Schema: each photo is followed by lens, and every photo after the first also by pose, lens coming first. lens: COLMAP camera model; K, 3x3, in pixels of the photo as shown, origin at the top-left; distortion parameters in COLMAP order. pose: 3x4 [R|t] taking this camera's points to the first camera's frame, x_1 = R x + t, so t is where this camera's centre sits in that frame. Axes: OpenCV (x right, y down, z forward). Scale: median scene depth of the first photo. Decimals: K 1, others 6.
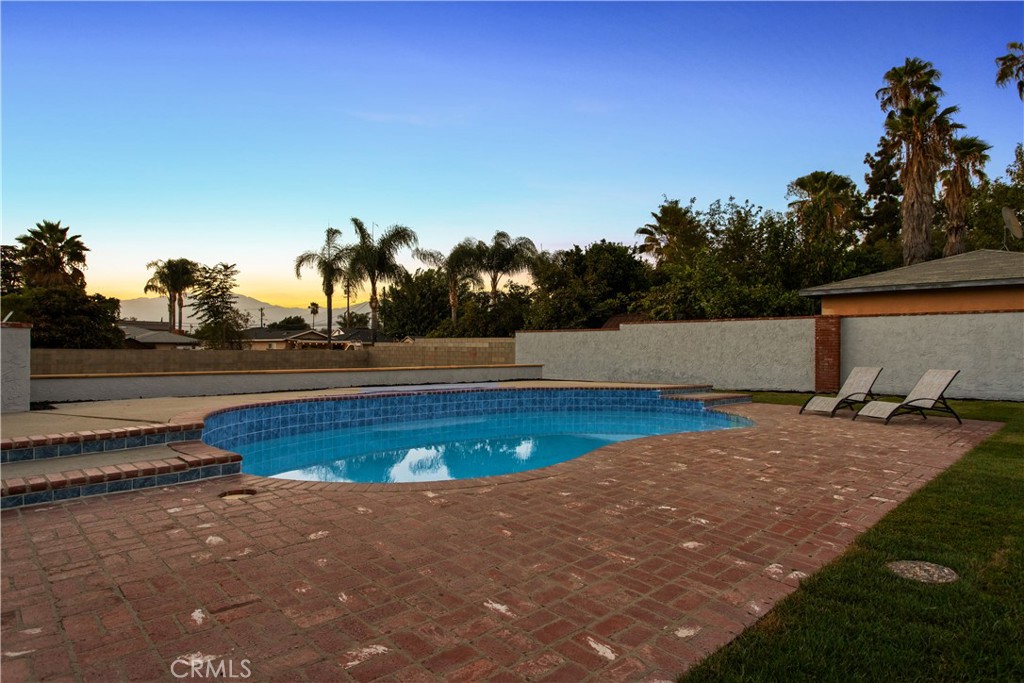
lens RADIAL K [[619.7, 0, 512.3], [0, 619.7, 341.6], [0, 0, 1]] dist [0.002386, -0.000448]
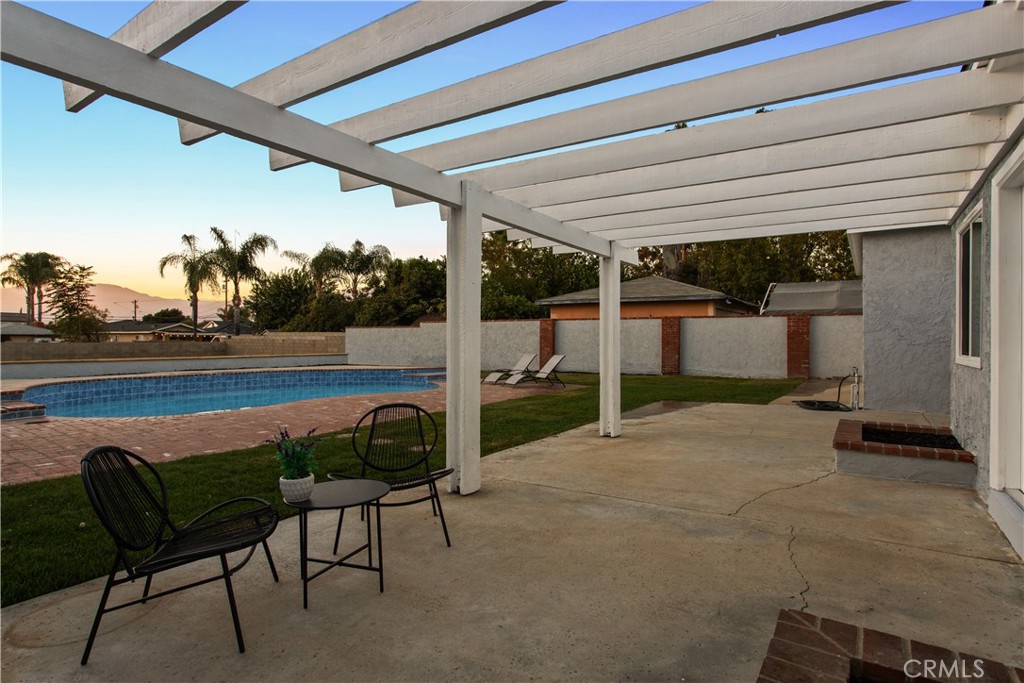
lens RADIAL K [[533.5, 0, 511.5], [0, 533.5, 342.8], [0, 0, 1]] dist [0.002755, 0.001792]
pose [[0.974557, -0.002112, 0.224129, 0.081482], [-0.001986, 0.999835, 0.018058, -0.004651], [-0.224130, -0.018043, 0.974392, -0.124338]]
